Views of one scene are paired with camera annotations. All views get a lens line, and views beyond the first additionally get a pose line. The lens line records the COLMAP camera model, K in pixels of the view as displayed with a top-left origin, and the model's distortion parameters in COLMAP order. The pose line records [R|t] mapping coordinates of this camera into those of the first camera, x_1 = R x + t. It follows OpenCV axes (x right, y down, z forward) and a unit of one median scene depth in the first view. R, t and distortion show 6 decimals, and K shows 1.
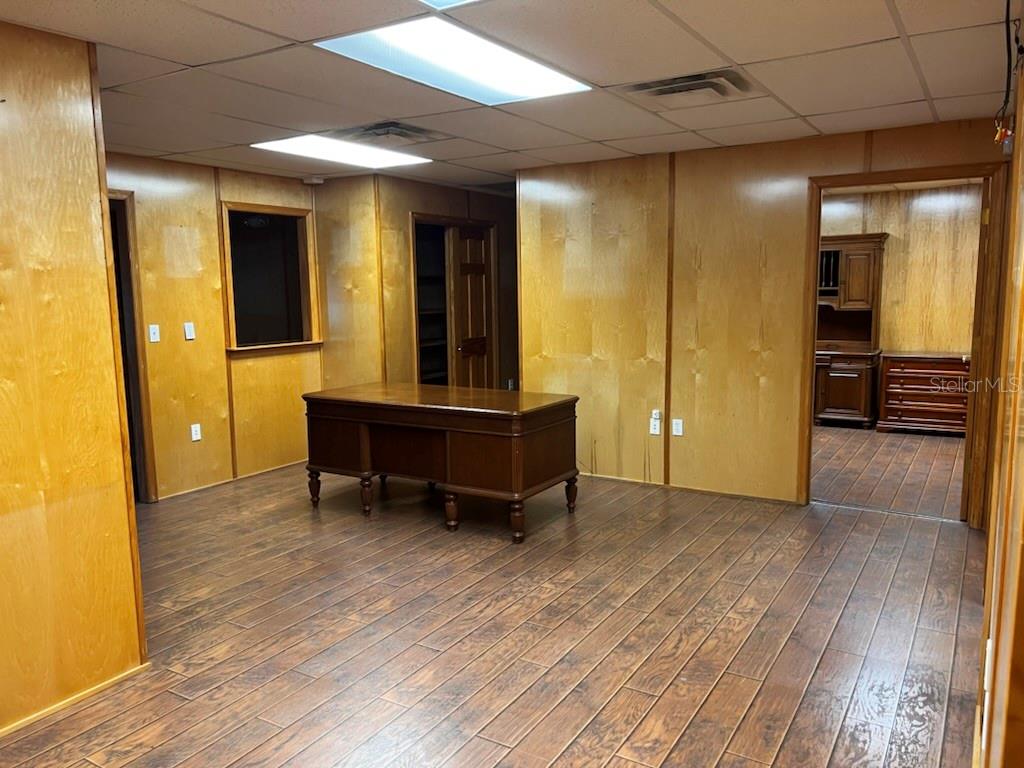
lens RADIAL K [[774.5, 0, 505.9], [0, 774.5, 384.6], [0, 0, 1]] dist [0.045918, -0.030830]
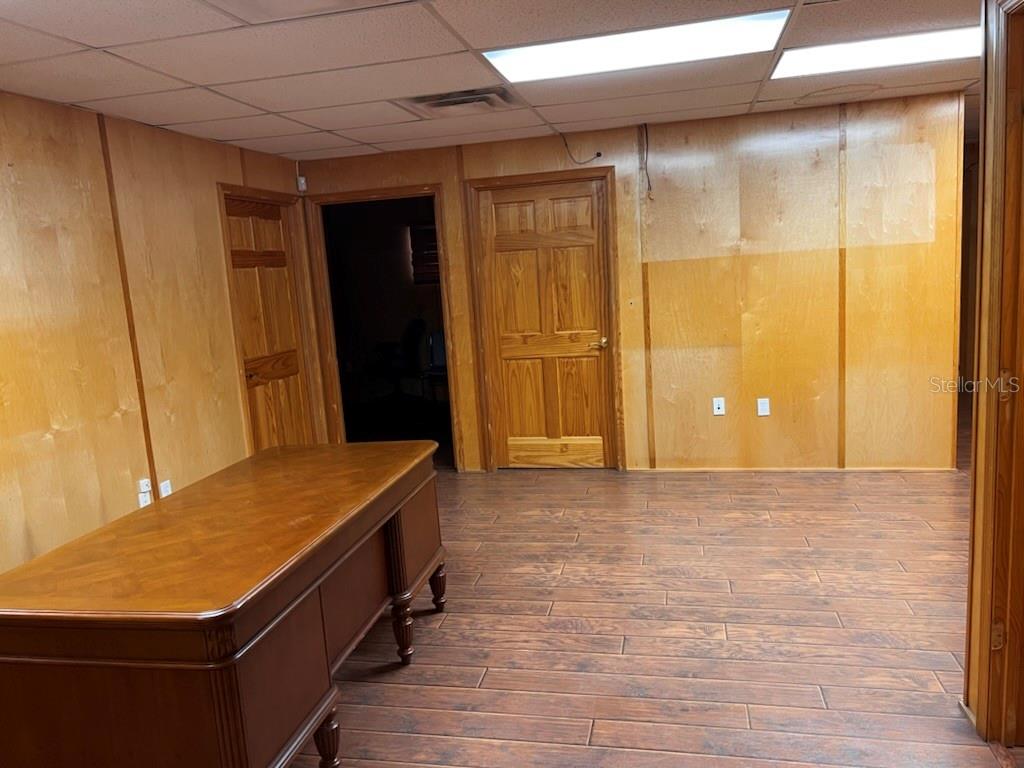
lens RADIAL K [[774.5, 0, 508.9], [0, 774.5, 391.4], [0, 0, 1]] dist [0.045918, -0.030830]
pose [[-0.336400, -0.115324, 0.934631, -0.810991], [0.194352, 0.962605, 0.188728, -0.161415], [-0.921446, 0.245135, -0.301407, 1.268452]]
